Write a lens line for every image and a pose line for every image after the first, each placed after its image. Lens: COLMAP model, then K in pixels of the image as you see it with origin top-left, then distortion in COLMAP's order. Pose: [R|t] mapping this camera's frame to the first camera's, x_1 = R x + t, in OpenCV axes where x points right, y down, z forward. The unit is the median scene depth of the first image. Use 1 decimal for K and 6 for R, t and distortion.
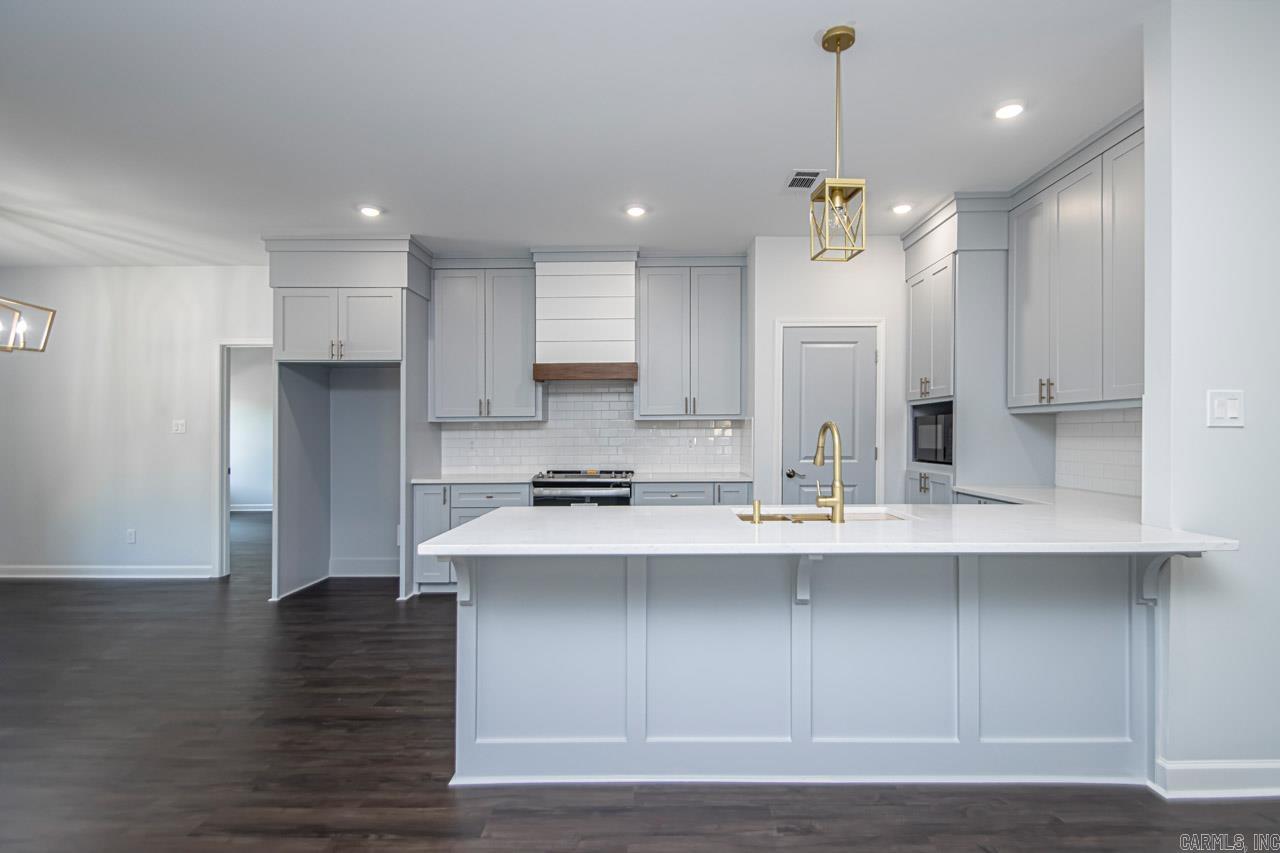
lens RADIAL K [[596.5, 0, 650.7], [0, 596.5, 427.3], [0, 0, 1]] dist [0.030904, -0.022752]
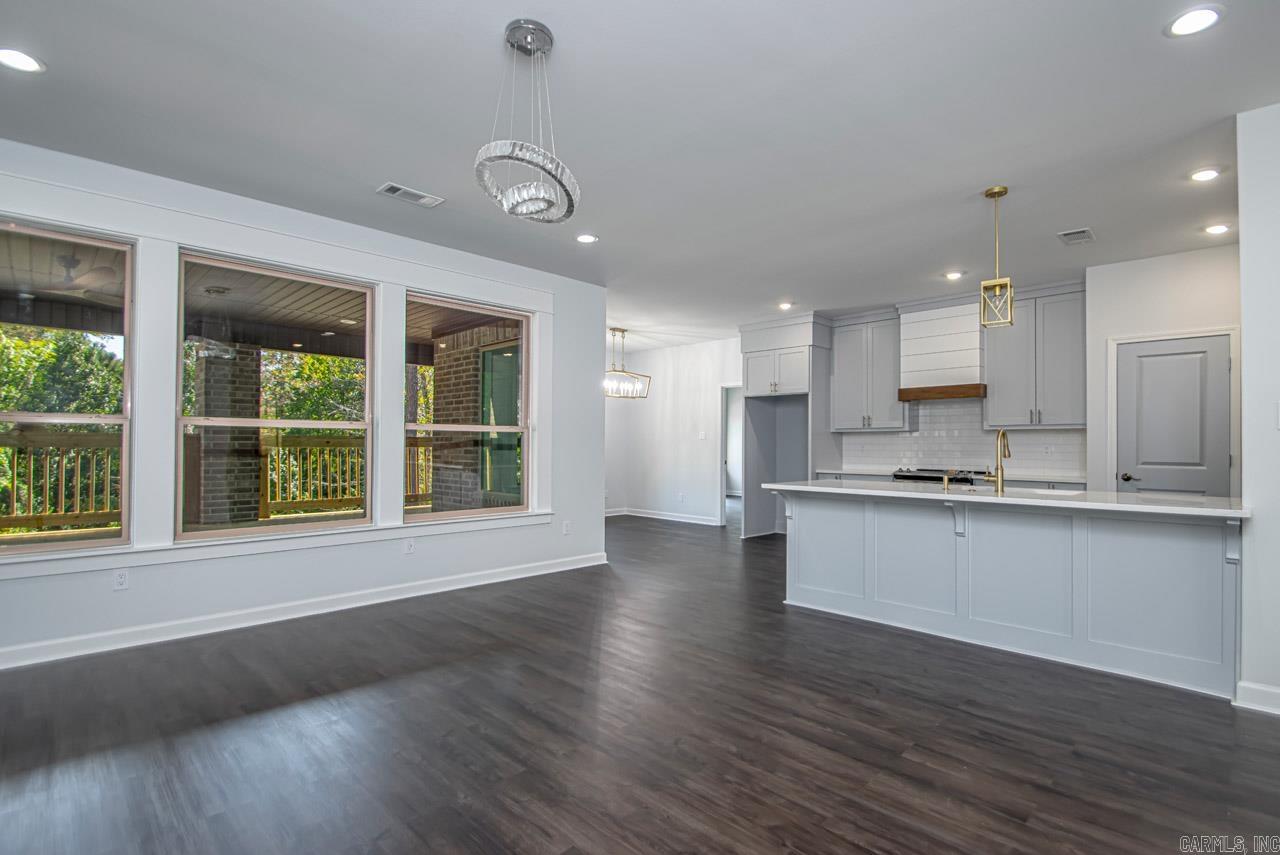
lens RADIAL K [[589.7, 0, 641.3], [0, 589.7, 409.0], [0, 0, 1]] dist [0.021071, -0.021208]
pose [[0.699428, -0.033330, -0.713925, 0.367866], [-0.001513, 0.998841, -0.048113, 0.005655], [0.714701, 0.034732, 0.698567, -0.372205]]
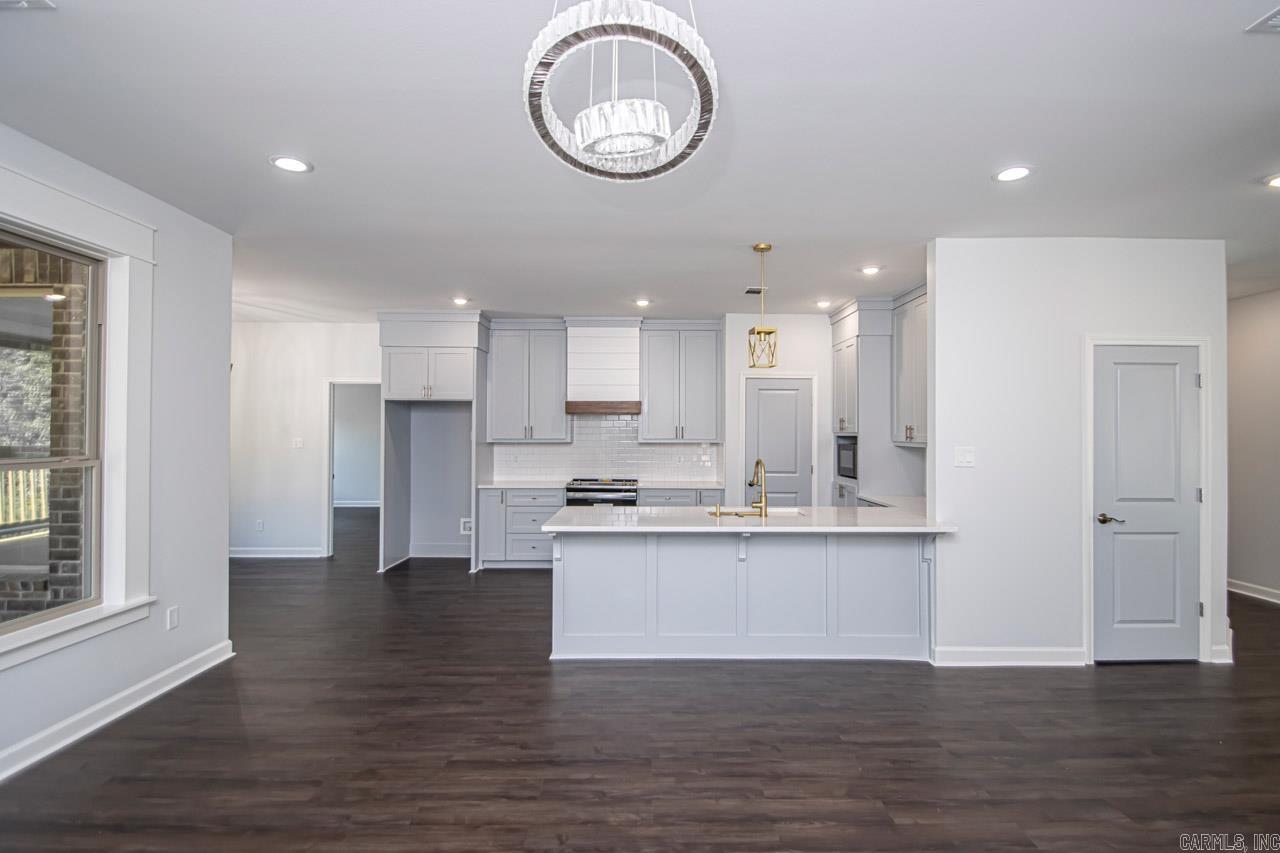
lens RADIAL K [[591.0, 0, 628.9], [0, 591.0, 392.4], [0, 0, 1]] dist [-0.000853, -0.000007]
pose [[0.999850, 0.004789, -0.016666, -0.028656], [-0.005730, 0.998366, -0.056854, -0.051495], [0.016366, 0.056941, 0.998243, -0.371370]]
